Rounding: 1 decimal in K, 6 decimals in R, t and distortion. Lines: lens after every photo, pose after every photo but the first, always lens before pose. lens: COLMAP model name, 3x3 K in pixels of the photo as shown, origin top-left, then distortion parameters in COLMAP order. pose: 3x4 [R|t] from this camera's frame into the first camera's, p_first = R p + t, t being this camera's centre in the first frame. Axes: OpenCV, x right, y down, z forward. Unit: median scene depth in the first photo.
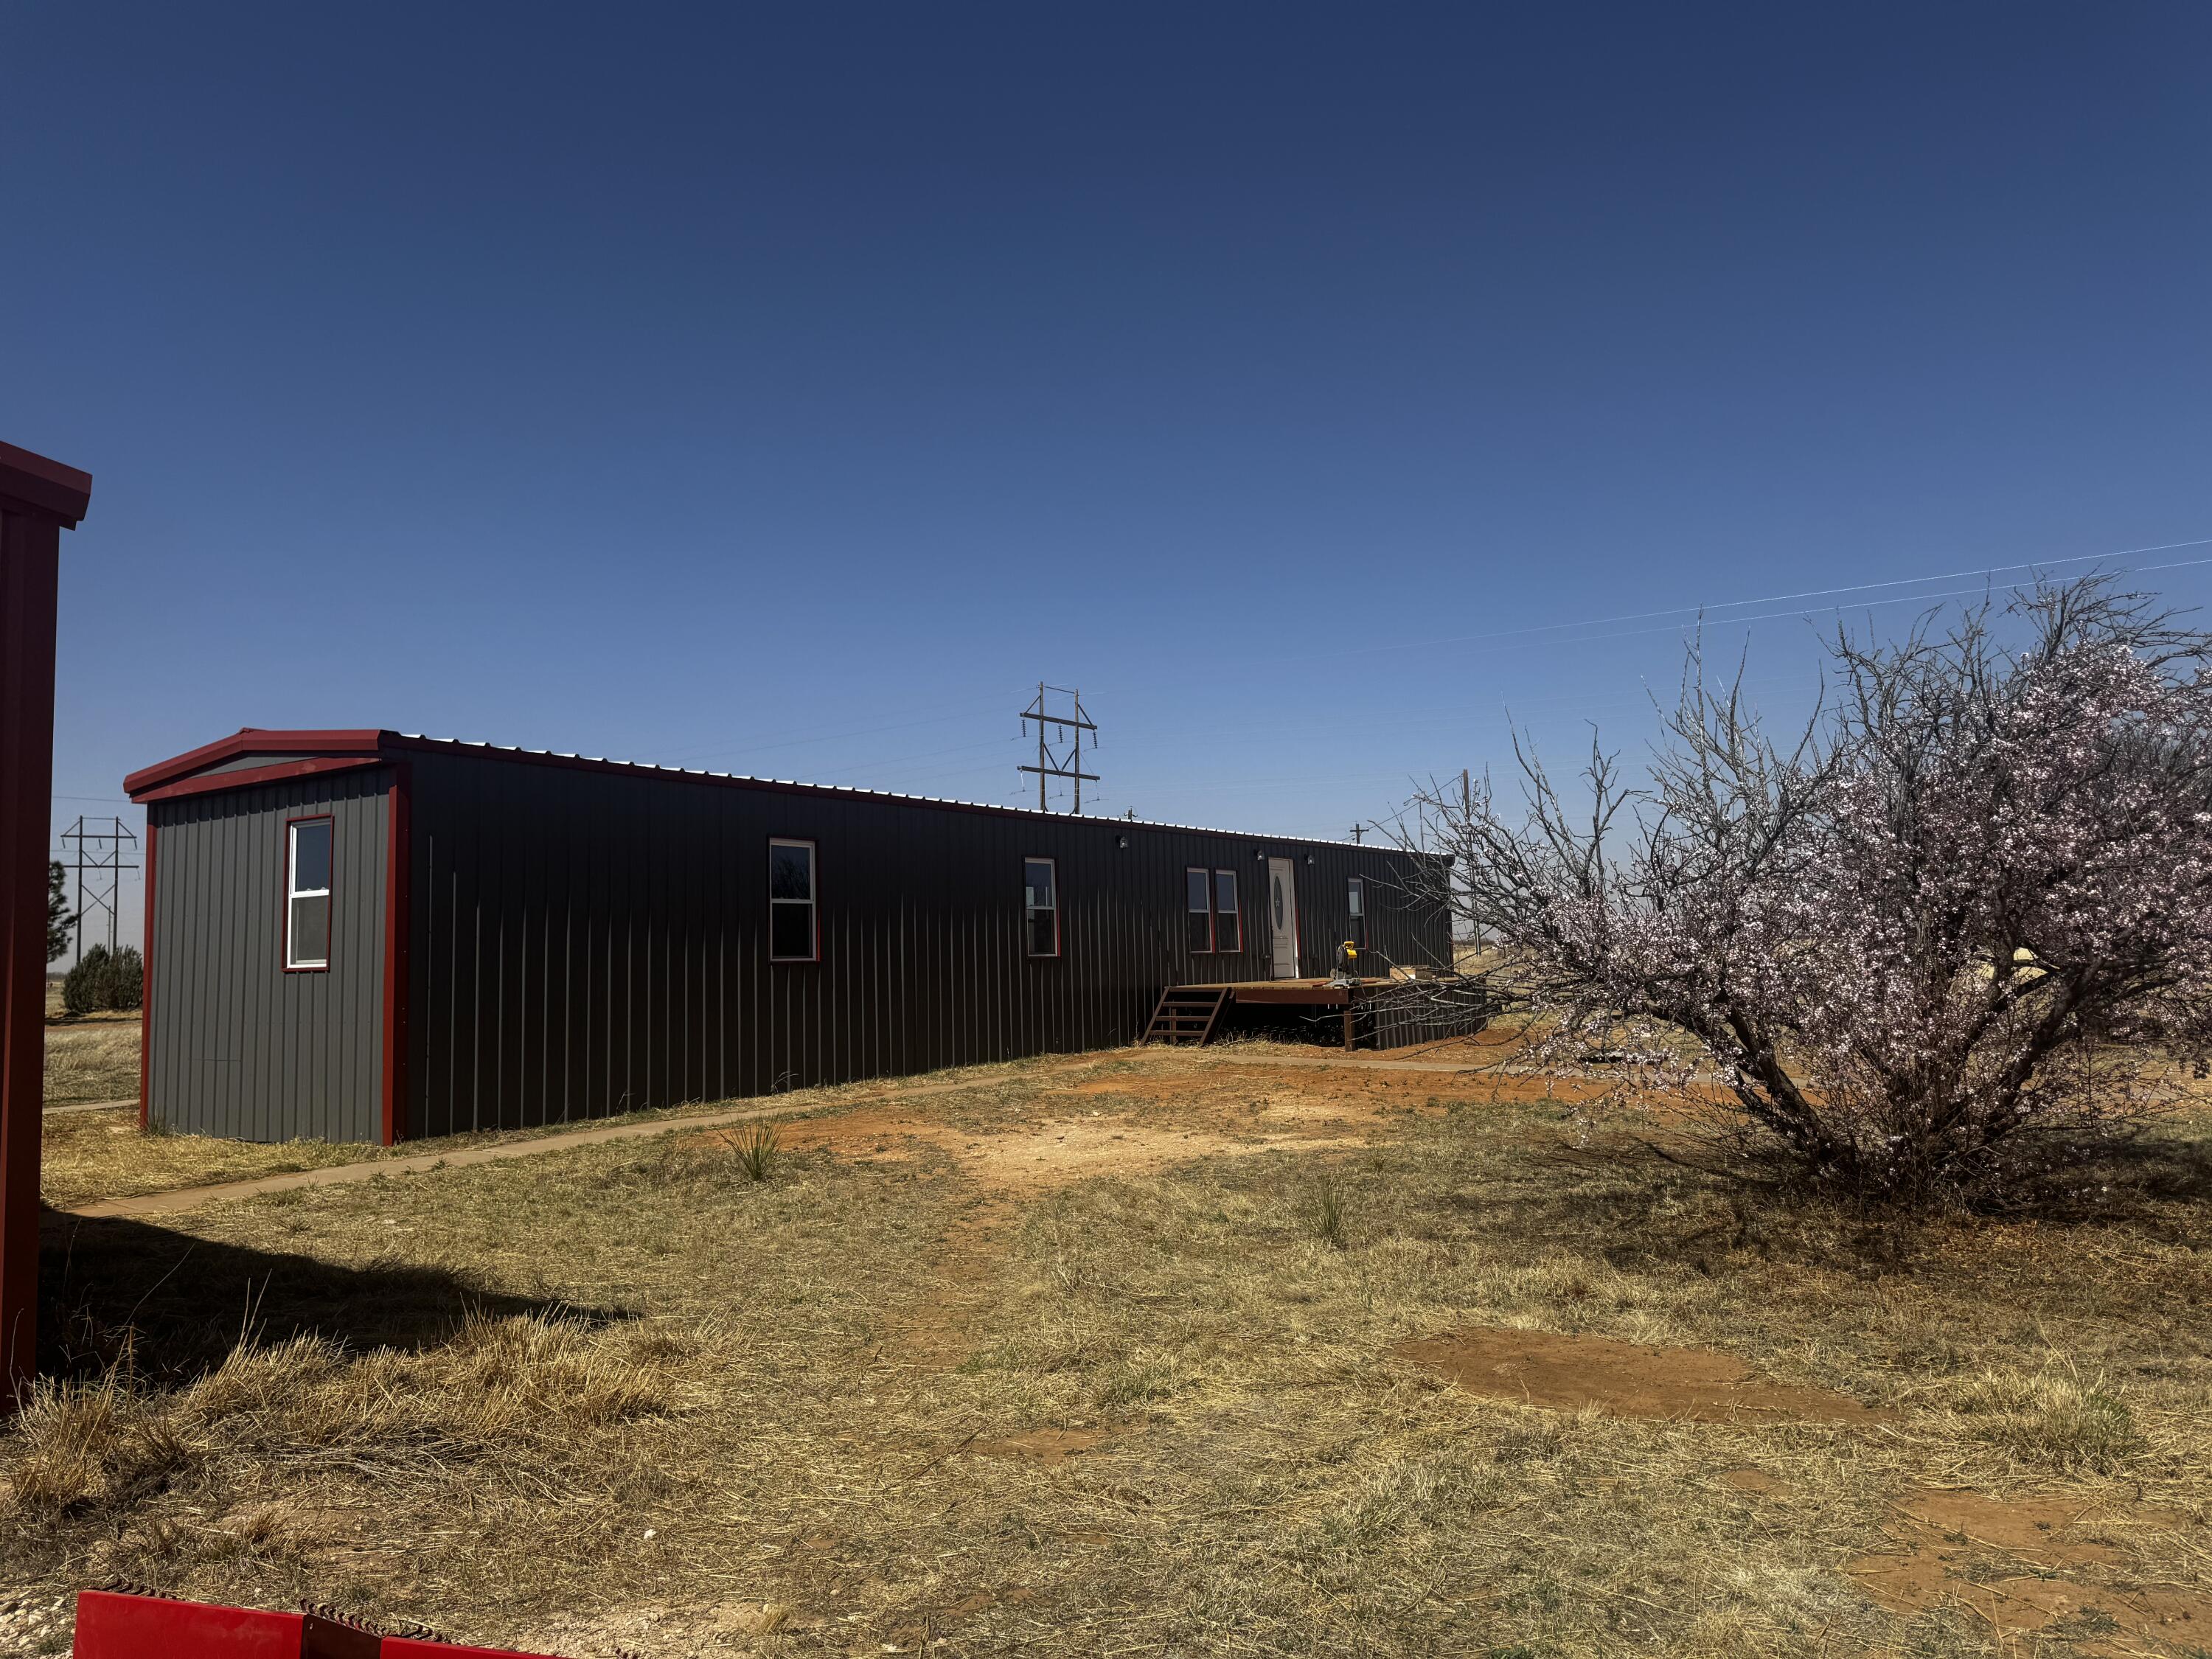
lens RADIAL K [[1559.2, 0, 1106.0], [0, 1559.2, 829.5], [0, 0, 1]] dist [0.057513, -0.000569]
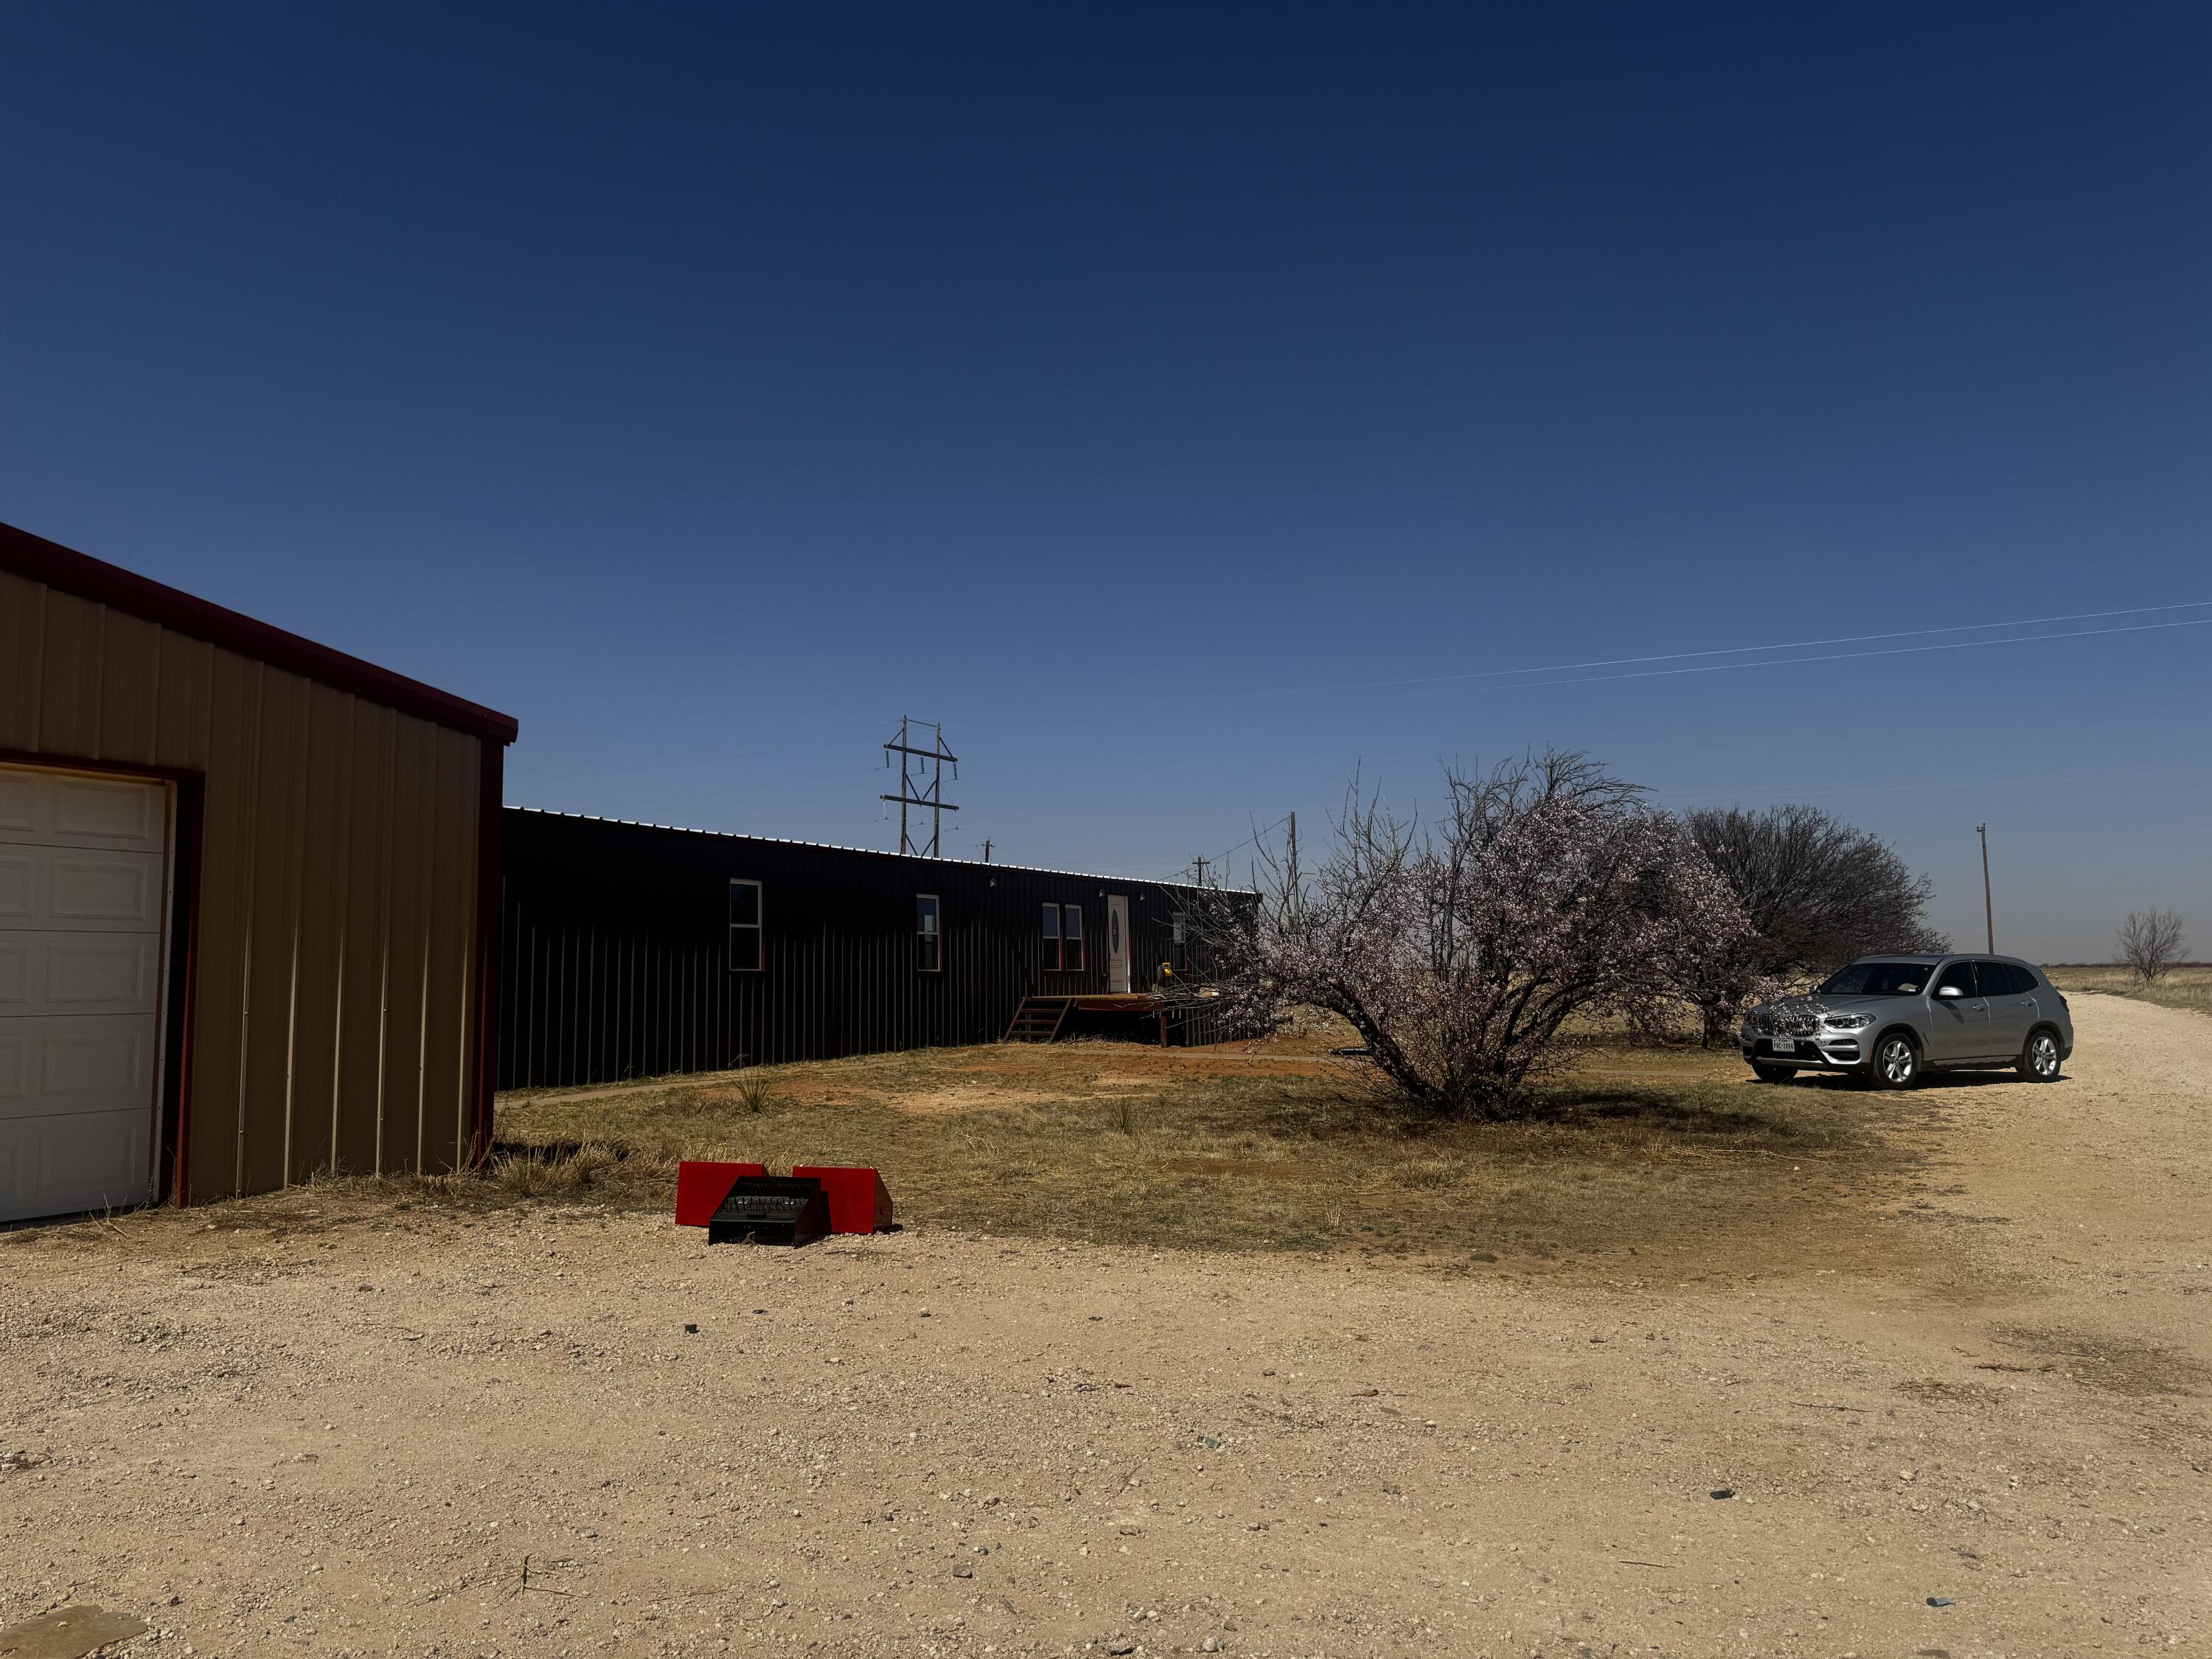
lens RADIAL K [[1559.2, 0, 1106.0], [0, 1559.2, 829.5], [0, 0, 1]] dist [0.057513, -0.000569]
pose [[0.995333, 0.022367, 0.093868, -0.018268], [-0.020915, 0.999646, -0.016428, -0.016844], [-0.094202, 0.014388, 0.995449, -0.290066]]
